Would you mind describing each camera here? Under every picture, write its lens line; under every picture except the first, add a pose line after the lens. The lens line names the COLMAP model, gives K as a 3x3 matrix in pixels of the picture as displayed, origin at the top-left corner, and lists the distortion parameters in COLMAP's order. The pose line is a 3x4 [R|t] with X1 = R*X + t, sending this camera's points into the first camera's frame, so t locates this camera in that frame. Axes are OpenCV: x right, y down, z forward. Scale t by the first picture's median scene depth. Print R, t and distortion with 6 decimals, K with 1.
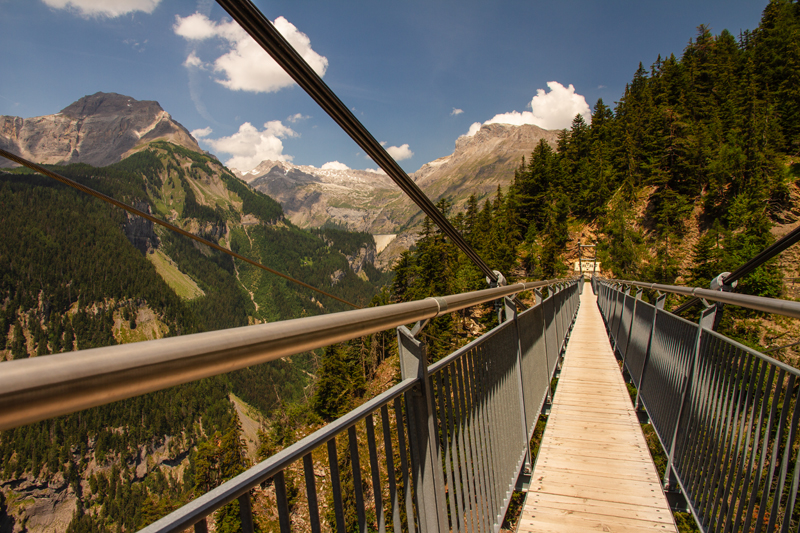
lens RADIAL K [[552.3, 0, 385.8], [0, 552.3, 268.2], [0, 0, 1]] dist [-0.111107, 0.072375]
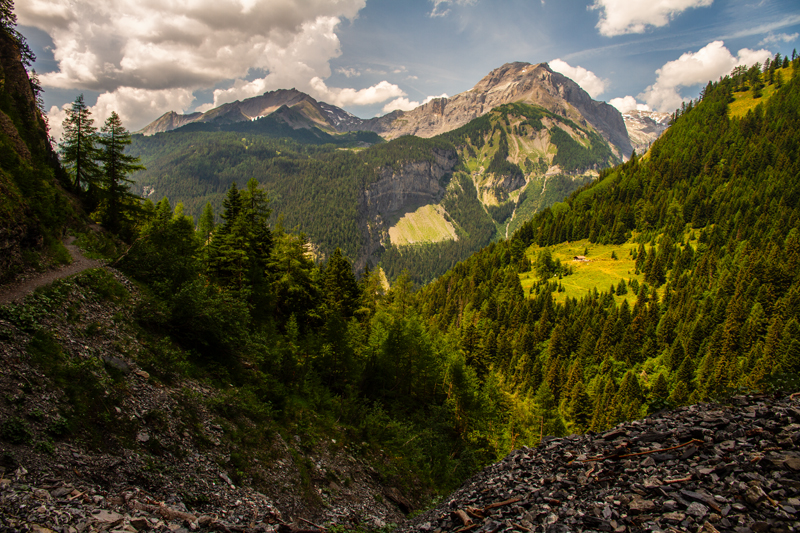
lens RADIAL K [[552.3, 0, 400.2], [0, 552.3, 265.7], [0, 0, 1]] dist [-0.111107, 0.072375]
pose [[0.649946, 0.060736, -0.757550, 0.358658], [0.001520, 0.996696, 0.081214, 0.006569], [0.759979, -0.053936, 0.647706, 0.099281]]
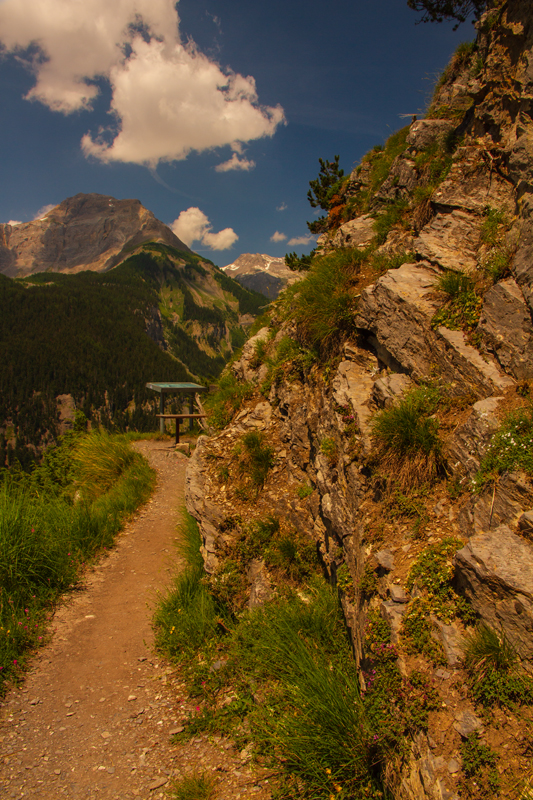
lens RADIAL K [[601.0, 0, 264.9], [0, 601.0, 401.5], [0, 0, 1]] dist [-0.004460, -0.000924]
pose [[0.985032, -0.017326, -0.171500, -0.031789], [0.027161, 0.998108, 0.055165, 0.000931], [0.170220, -0.058997, 0.983638, -0.079753]]
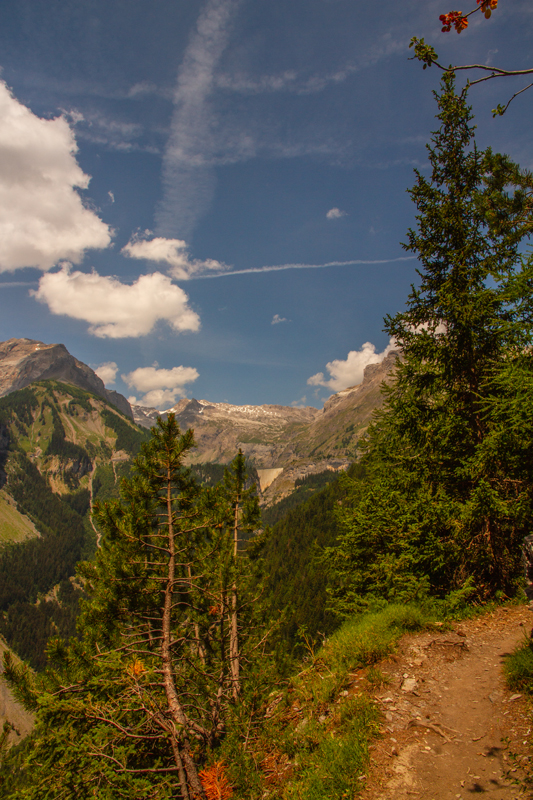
lens RADIAL K [[552.3, 0, 258.1], [0, 552.3, 410.8], [0, 0, 1]] dist [-0.111107, 0.072375]
pose [[0.990831, -0.043747, -0.127829, 0.113016], [0.021432, 0.985041, -0.170984, 0.002148], [0.133397, 0.166677, 0.976946, 0.092320]]
